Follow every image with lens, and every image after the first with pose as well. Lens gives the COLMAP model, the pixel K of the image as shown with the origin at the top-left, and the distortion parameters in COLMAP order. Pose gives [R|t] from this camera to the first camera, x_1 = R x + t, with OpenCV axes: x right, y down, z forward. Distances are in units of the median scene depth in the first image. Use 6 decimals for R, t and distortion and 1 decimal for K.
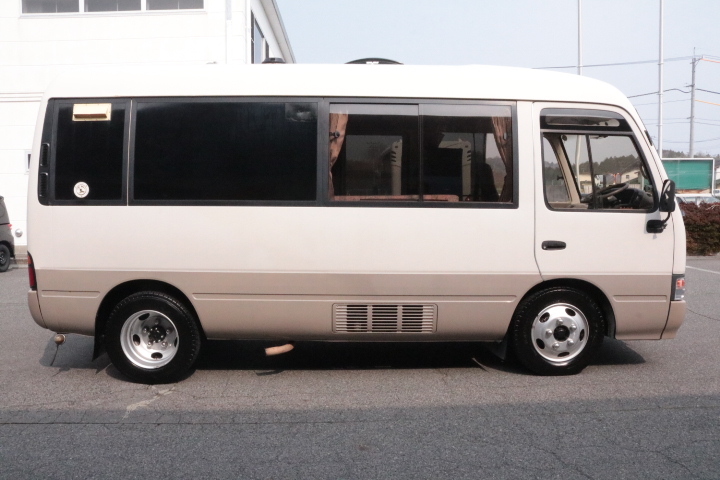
lens RADIAL K [[586.6, 0, 359.3], [0, 586.6, 241.1], [0, 0, 1]] dist [-0.122760, 0.028392]
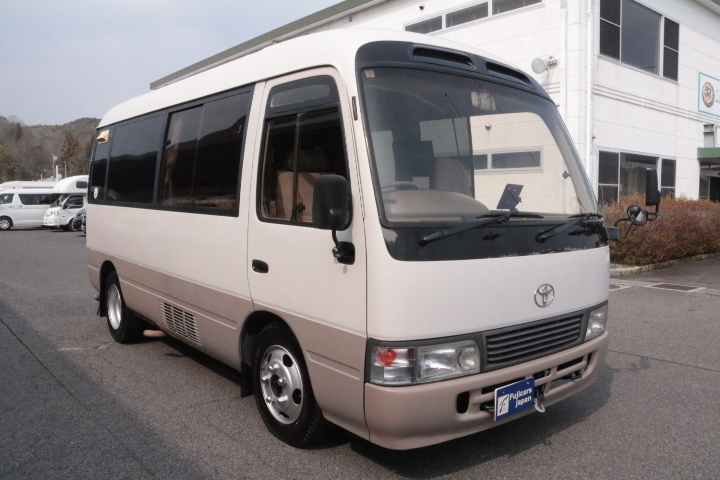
lens RADIAL K [[586.6, 0, 360.0], [0, 586.6, 240.5], [0, 0, 1]] dist [-0.122760, 0.028392]
pose [[0.635521, 0.065981, -0.769259, 0.987995], [-0.068041, 0.997251, 0.029325, -0.056793], [0.769080, 0.033705, 0.638264, 0.594882]]
